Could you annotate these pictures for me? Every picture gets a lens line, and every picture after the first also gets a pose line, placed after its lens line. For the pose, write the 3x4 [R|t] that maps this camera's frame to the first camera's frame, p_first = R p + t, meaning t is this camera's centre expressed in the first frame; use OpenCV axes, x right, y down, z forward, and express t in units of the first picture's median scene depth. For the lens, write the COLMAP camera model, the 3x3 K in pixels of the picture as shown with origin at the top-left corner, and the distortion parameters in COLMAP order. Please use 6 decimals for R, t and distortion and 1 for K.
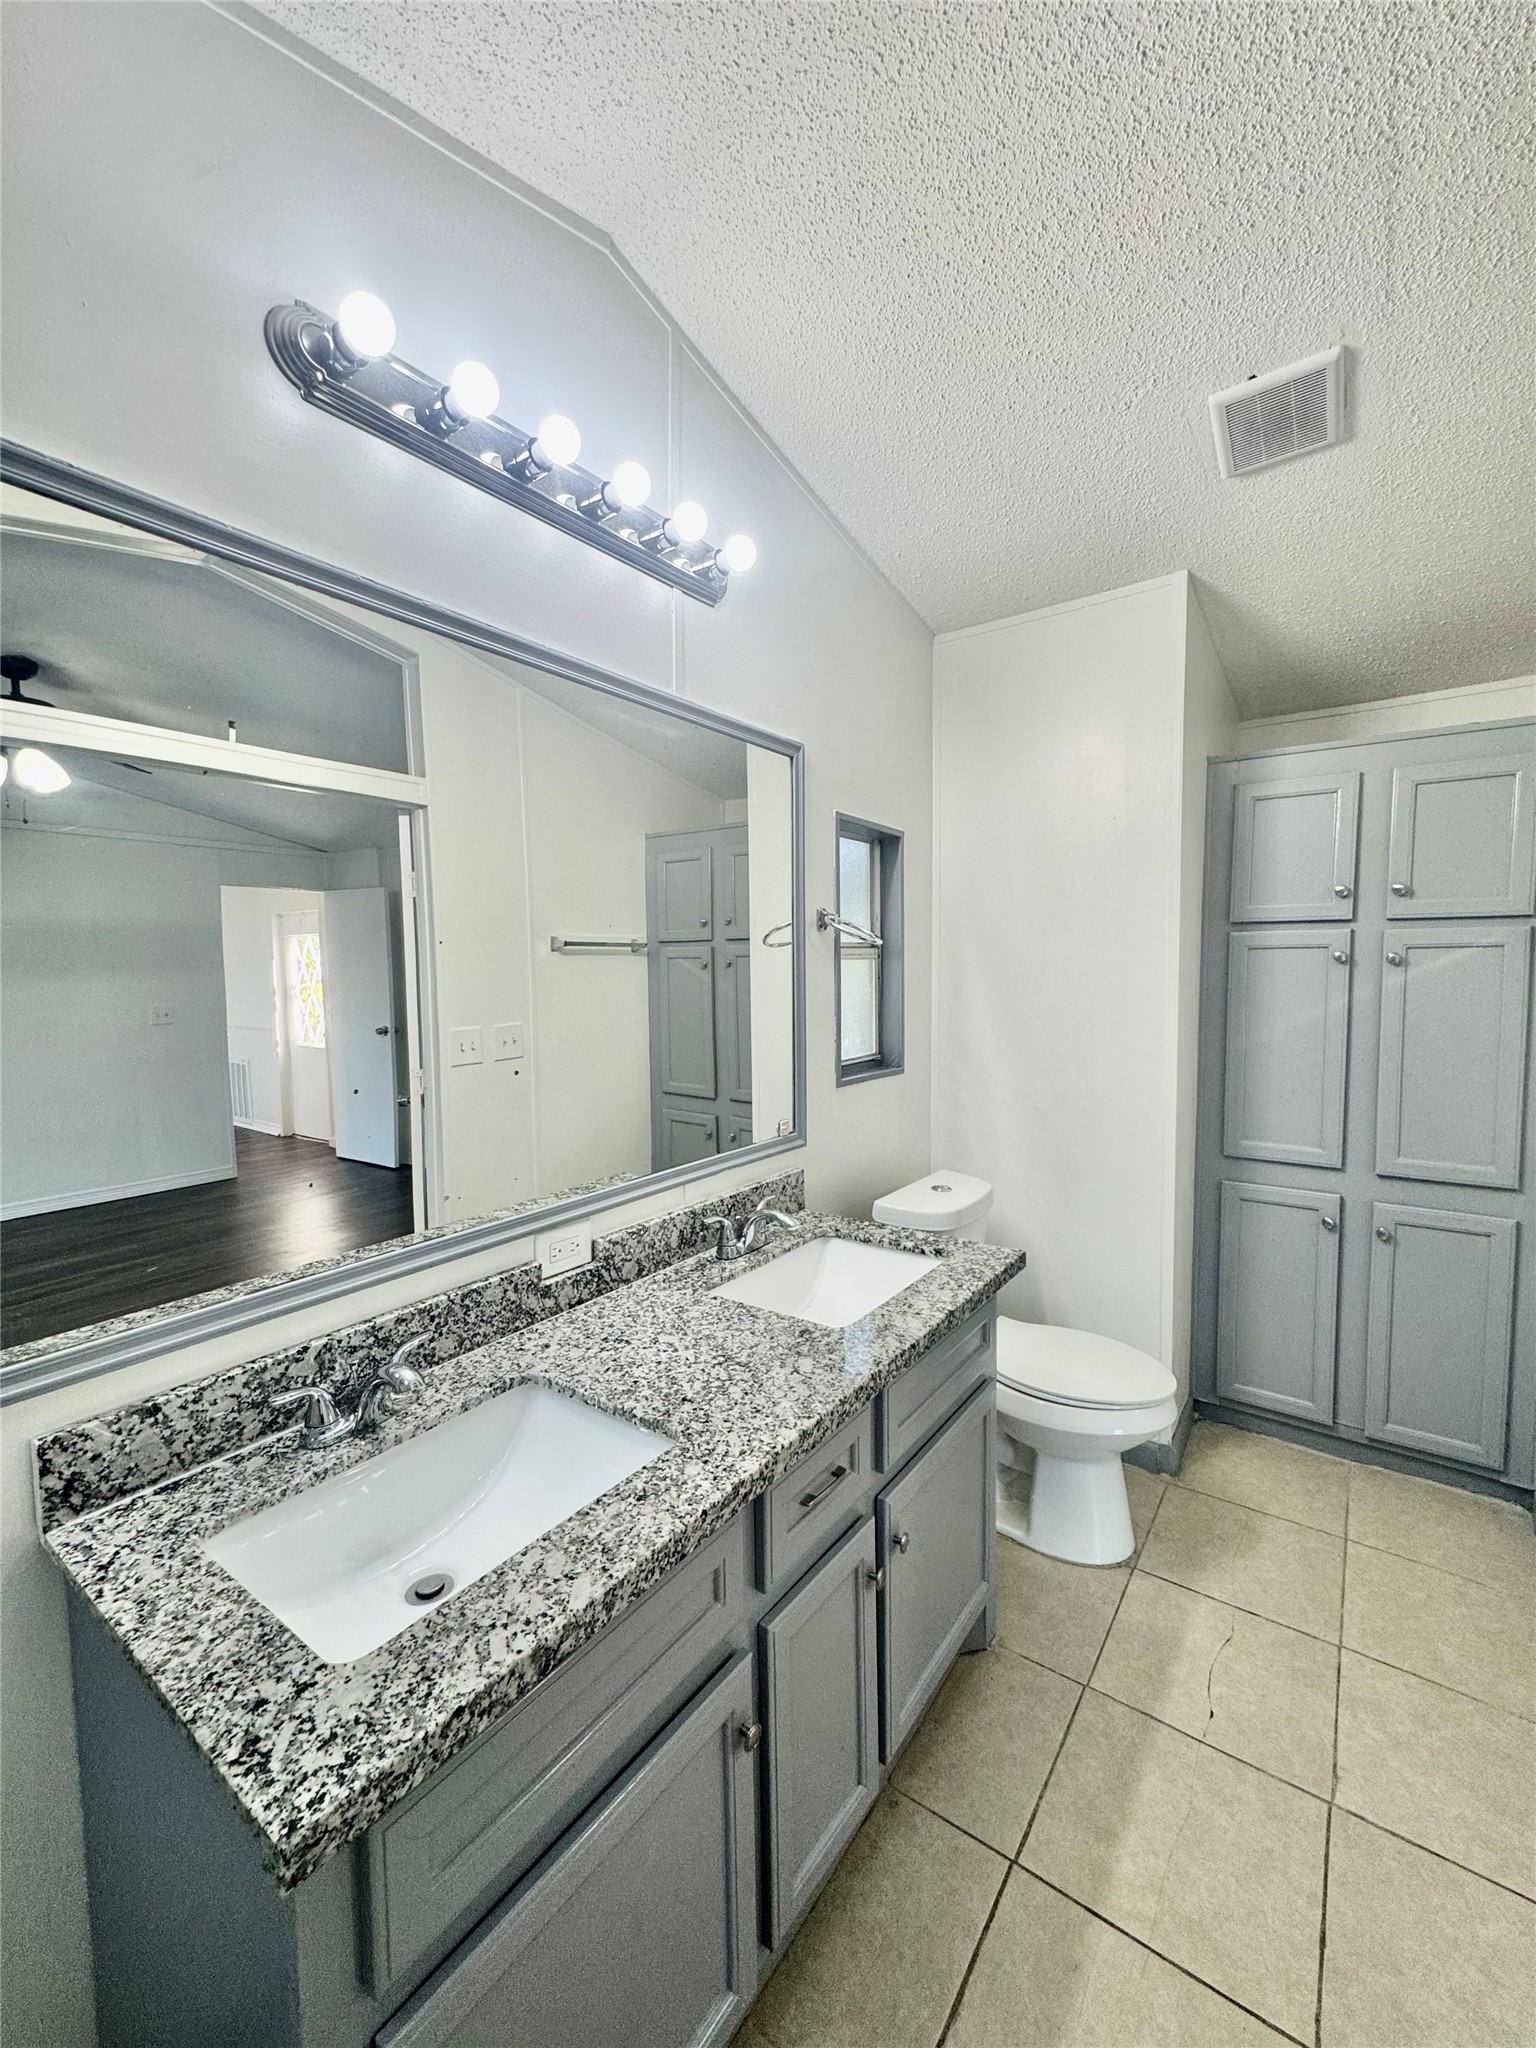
lens RADIAL K [[839.9, 0, 758.9], [0, 839.9, 1026.3], [0, 0, 1]] dist [-0.007123, 0.000962]
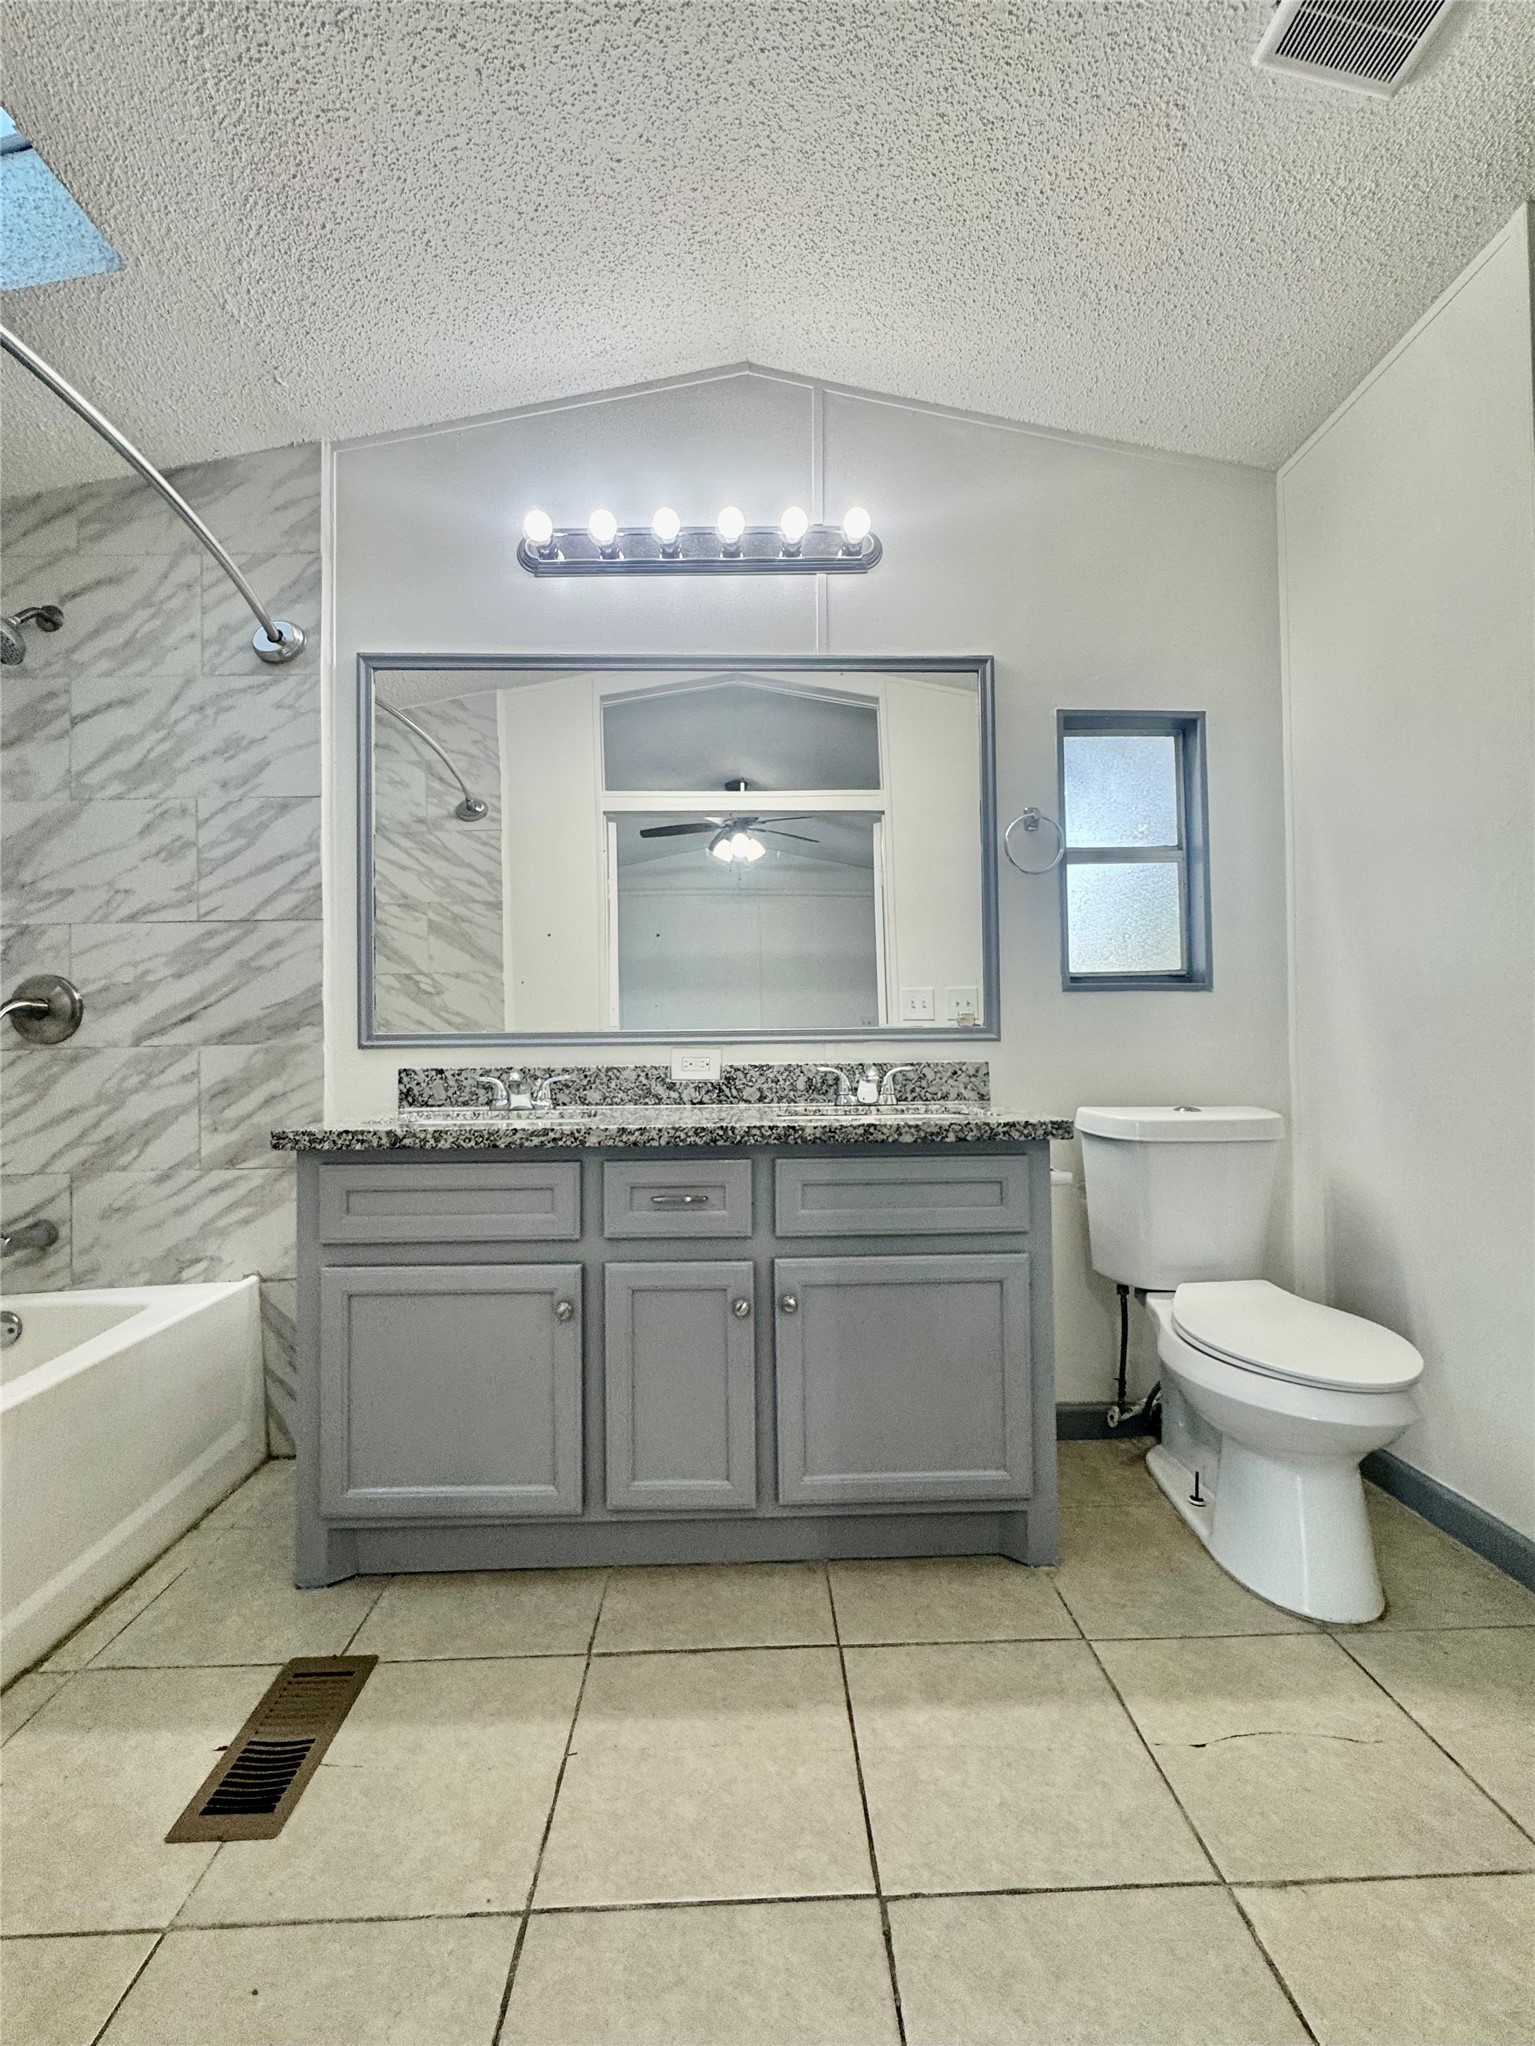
lens RADIAL K [[839.1, 0, 763.9], [0, 839.1, 1027.4], [0, 0, 1]] dist [-0.007123, 0.000962]
pose [[0.614222, -0.005536, -0.789114, 0.973721], [-0.052034, 0.997515, -0.047499, 0.268768], [0.787416, 0.070236, 0.612407, 0.219920]]
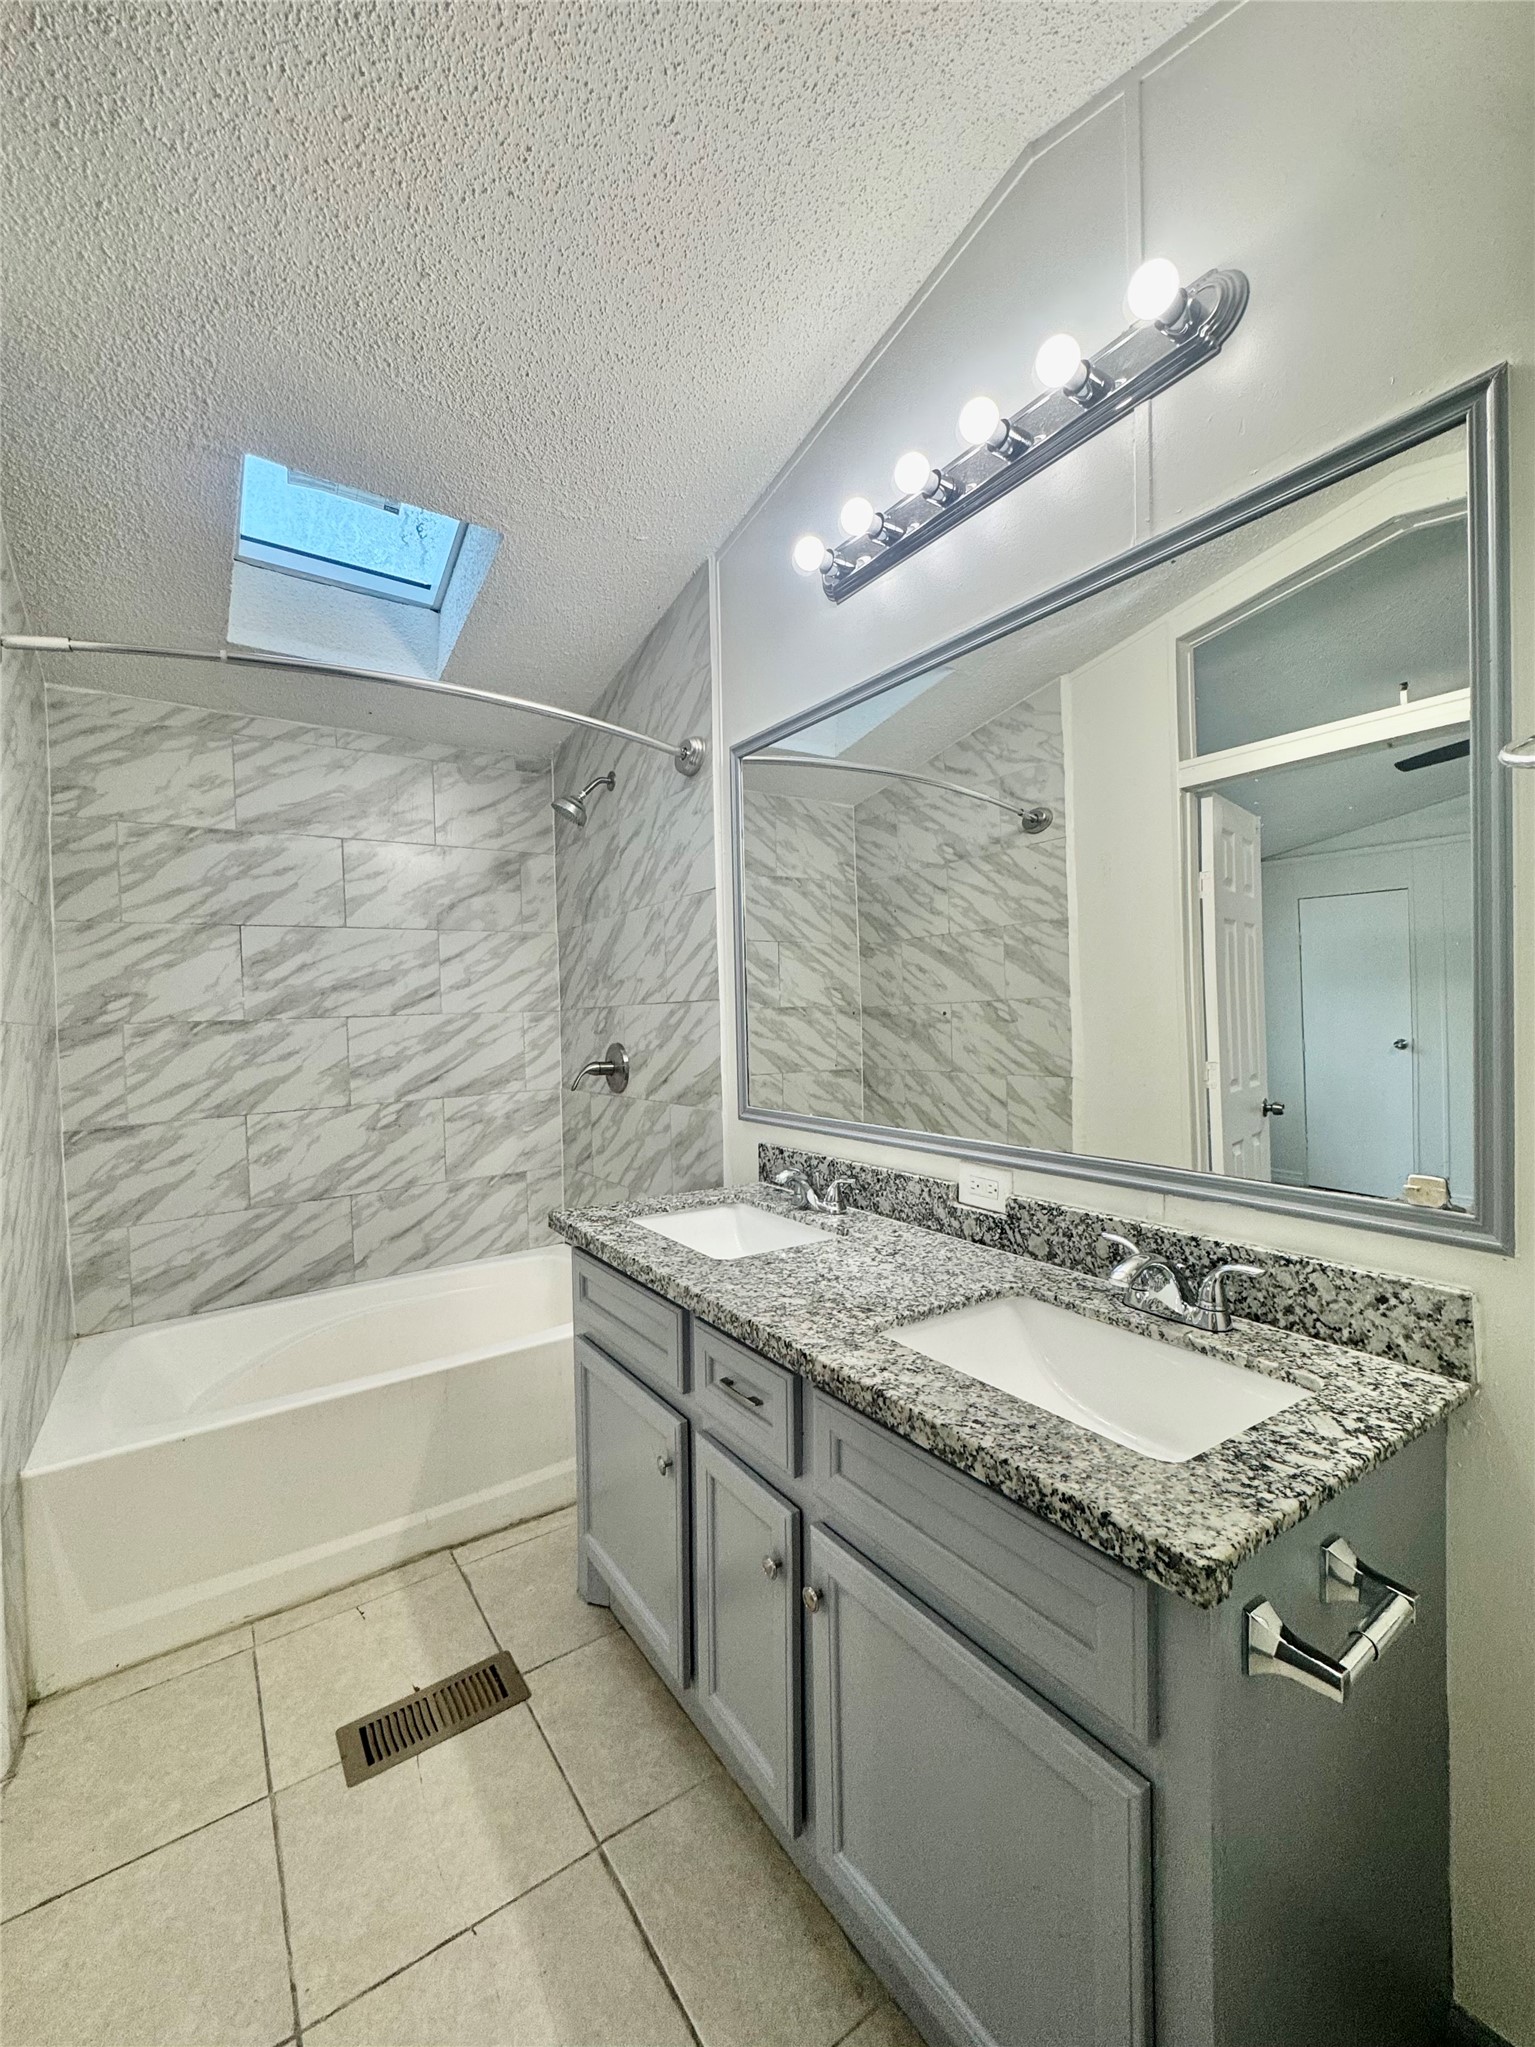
lens RADIAL K [[839.5, 0, 779.4], [0, 839.5, 1027.1], [0, 0, 1]] dist [-0.007123, 0.000962]
pose [[-0.317955, 0.035503, -0.947441, 0.851834], [-0.045365, 0.997584, 0.052606, 0.021478], [0.947020, 0.059707, -0.315576, 1.093069]]
